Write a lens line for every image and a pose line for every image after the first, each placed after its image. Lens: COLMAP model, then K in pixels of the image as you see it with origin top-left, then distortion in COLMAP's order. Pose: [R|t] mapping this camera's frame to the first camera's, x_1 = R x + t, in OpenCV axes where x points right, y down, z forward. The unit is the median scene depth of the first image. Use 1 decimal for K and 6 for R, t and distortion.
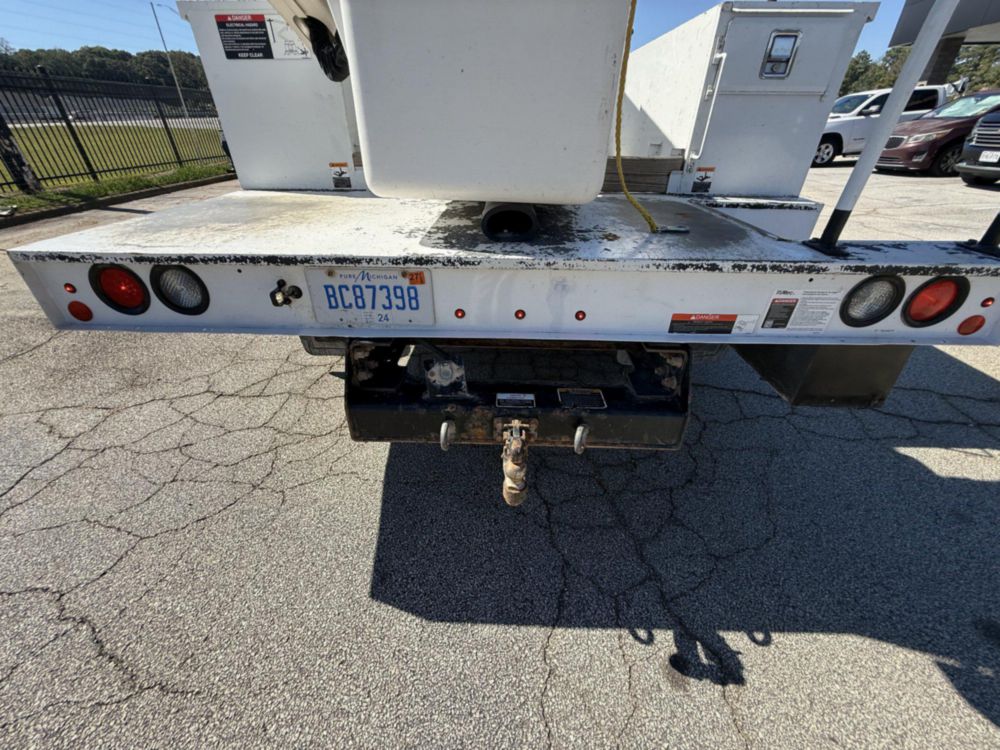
lens RADIAL K [[398.3, 0, 497.2], [0, 398.3, 375.2], [0, 0, 1]] dist [0.000797, 0.000059]
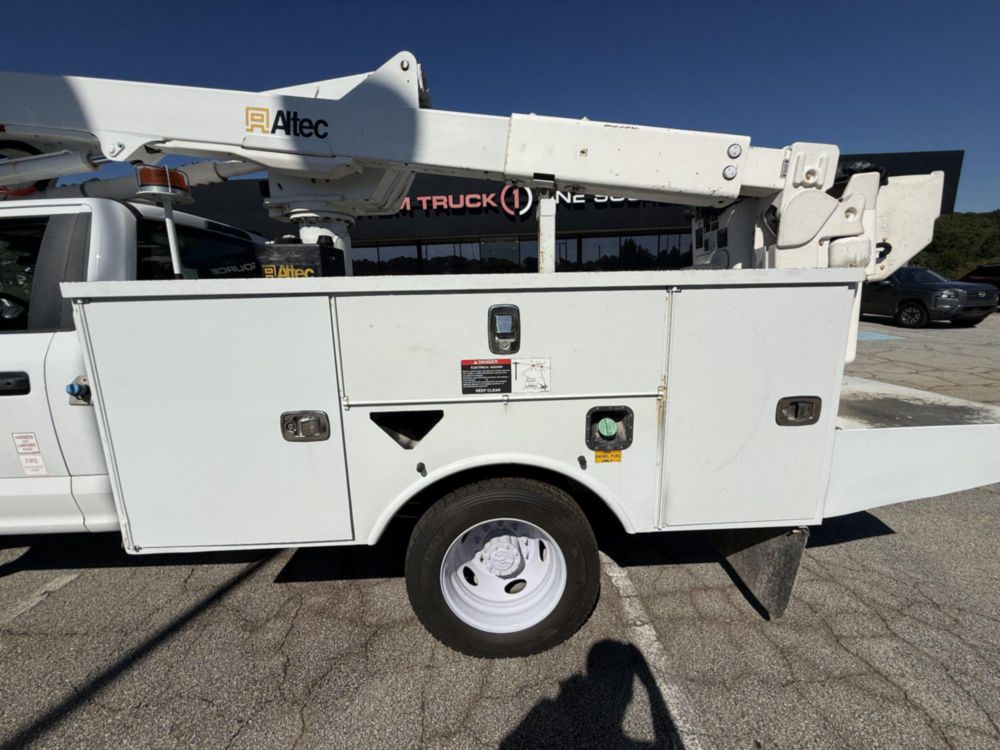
lens RADIAL K [[398.3, 0, 498.2], [0, 398.3, 375.5], [0, 0, 1]] dist [0.000797, 0.000059]
pose [[-0.065735, -0.190721, 0.979441, -1.705079], [0.555710, 0.808260, 0.194685, -1.370033], [-0.828773, 0.557083, 0.052855, 1.787383]]
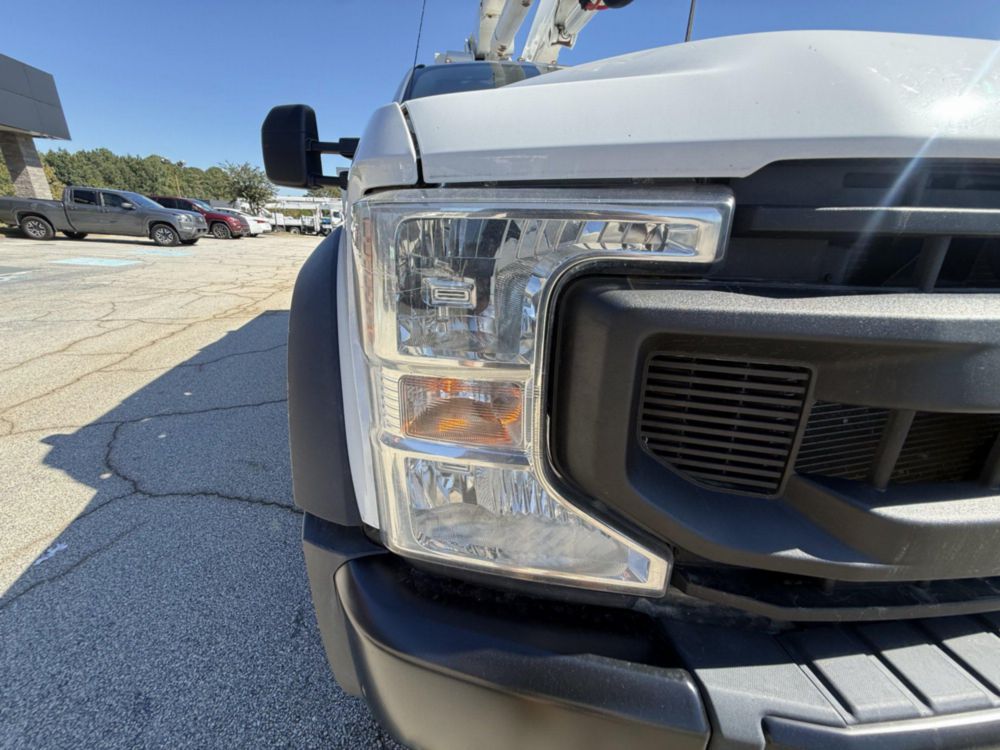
lens RADIAL K [[398.3, 0, 496.7], [0, 398.3, 377.7], [0, 0, 1]] dist [0.000797, 0.000059]
pose [[-0.963823, 0.070255, -0.257119, 0.763312], [-0.163181, 0.607205, 0.777607, -2.874825], [0.210755, 0.791433, -0.573774, 4.559479]]
